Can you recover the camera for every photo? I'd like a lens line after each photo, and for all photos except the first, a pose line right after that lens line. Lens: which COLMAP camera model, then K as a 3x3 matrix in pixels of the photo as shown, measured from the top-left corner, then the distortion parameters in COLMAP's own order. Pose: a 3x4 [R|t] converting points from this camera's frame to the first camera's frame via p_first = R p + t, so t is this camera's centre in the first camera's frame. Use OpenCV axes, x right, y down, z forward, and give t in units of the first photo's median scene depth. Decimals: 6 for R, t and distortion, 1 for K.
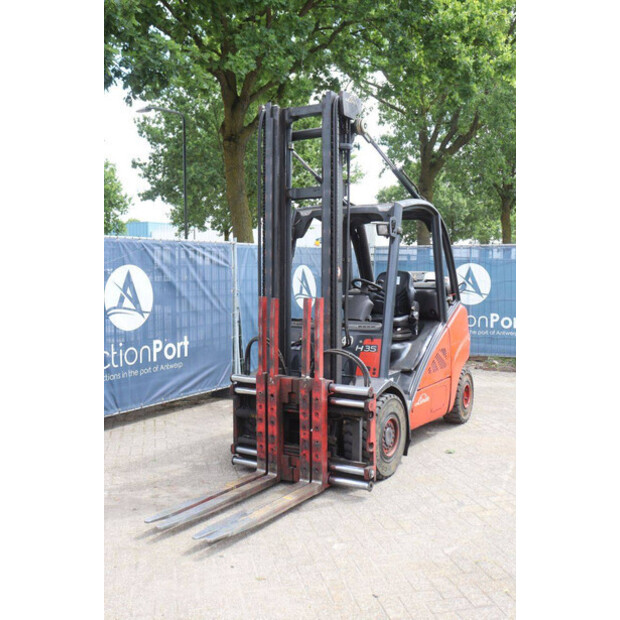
lens RADIAL K [[647.3, 0, 291.7], [0, 647.3, 308.5], [0, 0, 1]] dist [-0.051103, 0.017343]
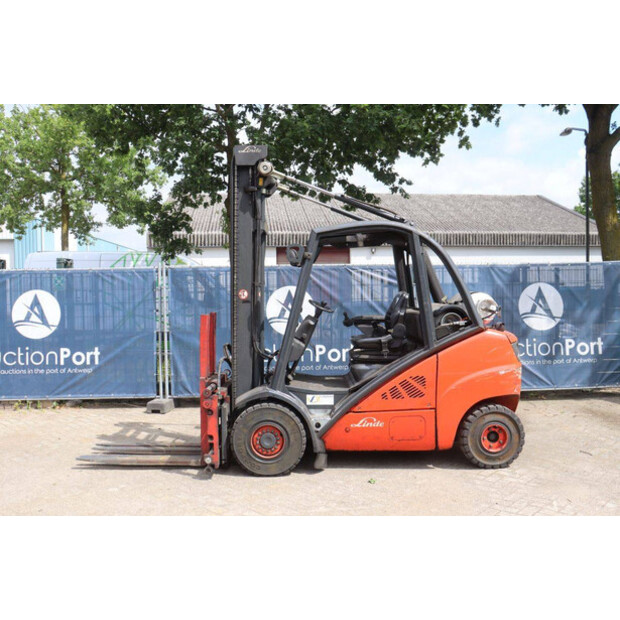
lens RADIAL K [[578.2, 0, 310.0], [0, 578.2, 310.0], [0, 0, 1]] dist [-0.111537, 0.105864]
pose [[0.555823, 0.031017, -0.830722, 1.040735], [-0.041246, 0.999102, 0.009706, -0.043190], [0.830277, 0.028869, 0.556603, 0.507902]]
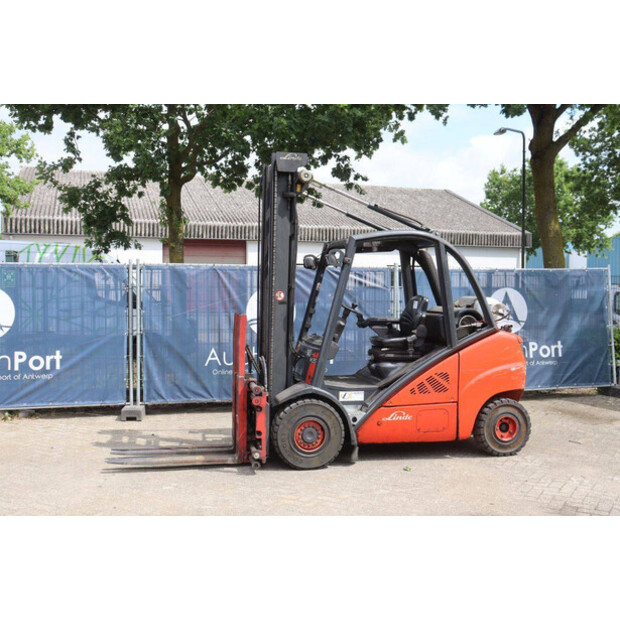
lens RADIAL K [[681.8, 0, 310.0], [0, 681.8, 310.0], [0, 0, 1]] dist [-0.027988, 0.019599]
pose [[0.719621, 0.034685, -0.693500, 1.034876], [-0.052605, 0.998605, -0.004641, -0.026268], [0.692371, 0.039821, 0.720442, 0.090902]]
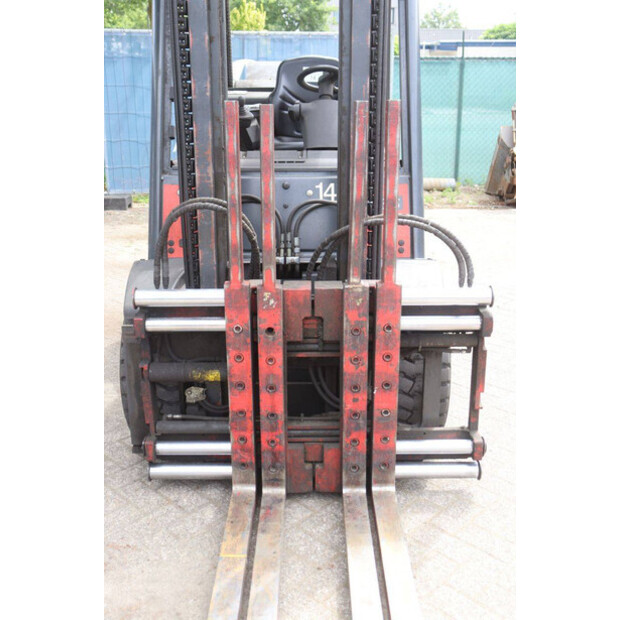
lens RADIAL K [[718.0, 0, 312.5], [0, 718.0, 302.5], [0, 0, 1]] dist [-0.049712, 0.244874]
pose [[0.832138, -0.158283, 0.531500, -0.262017], [0.028781, 0.969438, 0.243641, -0.004072], [-0.553821, -0.187446, 0.811262, 0.577923]]
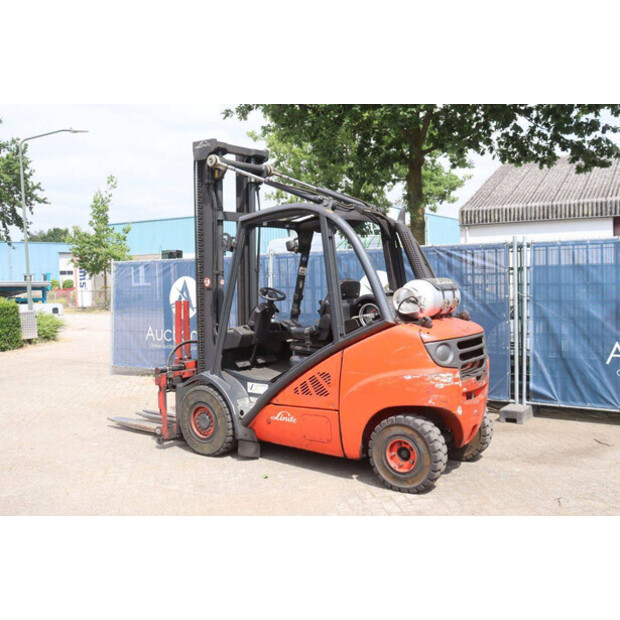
lens RADIAL K [[647.3, 0, 291.7], [0, 647.3, 308.5], [0, 0, 1]] dist [-0.051103, 0.017343]
pose [[-0.067108, 0.057228, -0.996103, 1.343434], [-0.036721, 0.997536, 0.059784, -0.087906], [0.997070, 0.040589, -0.064841, 1.259445]]
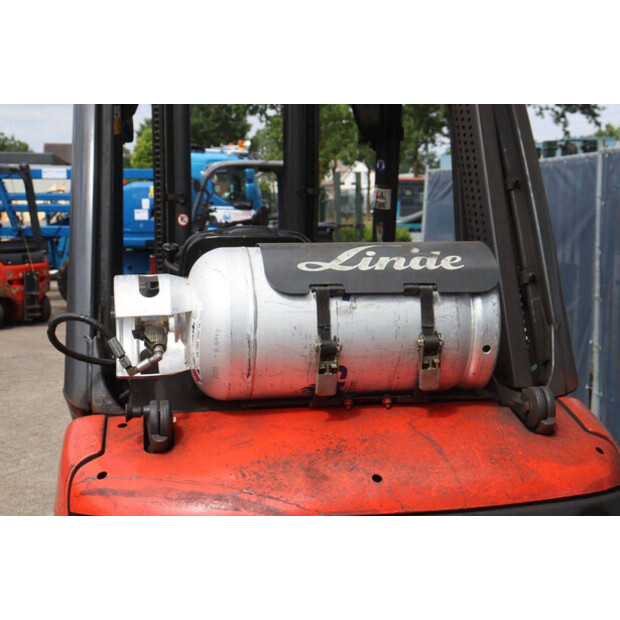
lens RADIAL K [[920.2, 0, 310.0], [0, 920.2, 310.0], [0, 0, 1]] dist [0.033223, 0.067386]
pose [[-0.728871, 0.089395, -0.678790, 0.535984], [-0.034967, 0.985285, 0.167306, -0.117075], [0.683757, 0.145679, -0.715020, 1.678380]]
